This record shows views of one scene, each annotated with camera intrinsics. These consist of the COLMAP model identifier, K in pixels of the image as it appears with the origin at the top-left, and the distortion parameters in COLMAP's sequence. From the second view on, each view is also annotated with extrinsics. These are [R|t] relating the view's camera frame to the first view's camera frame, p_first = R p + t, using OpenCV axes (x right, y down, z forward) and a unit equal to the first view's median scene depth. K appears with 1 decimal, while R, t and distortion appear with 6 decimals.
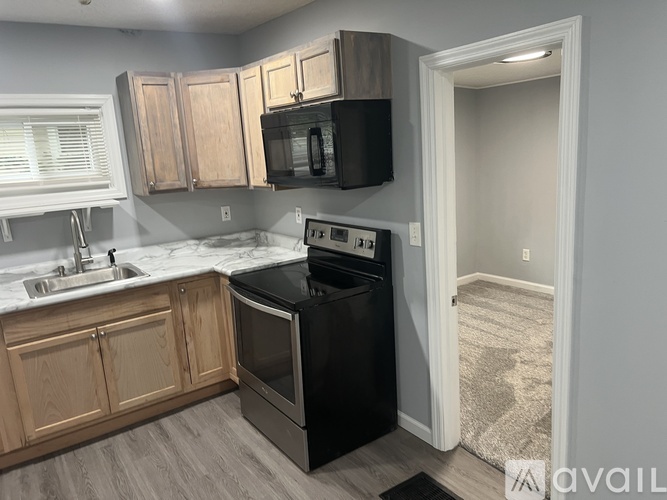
lens RADIAL K [[500.9, 0, 332.7], [0, 500.9, 256.5], [0, 0, 1]] dist [0.032631, -0.028516]
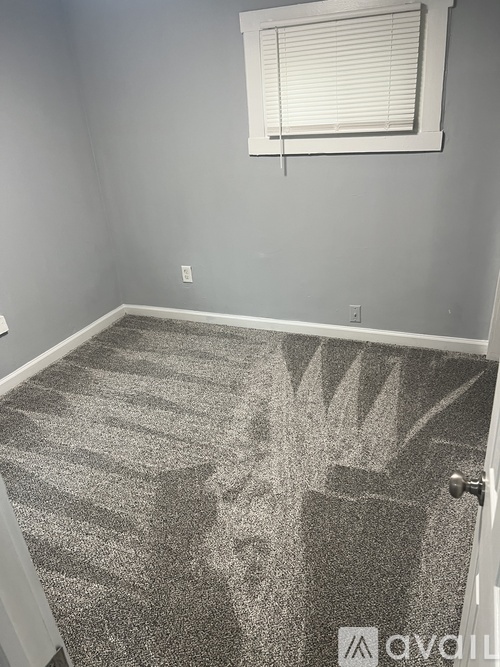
lens RADIAL K [[500.9, 0, 252.1], [0, 500.9, 333.6], [0, 0, 1]] dist [0.032631, -0.028516]
pose [[0.854617, -0.232394, 0.464351, 0.135519], [0.137651, 0.963658, 0.228943, -0.073380], [-0.500681, -0.131740, 0.855548, 0.391682]]
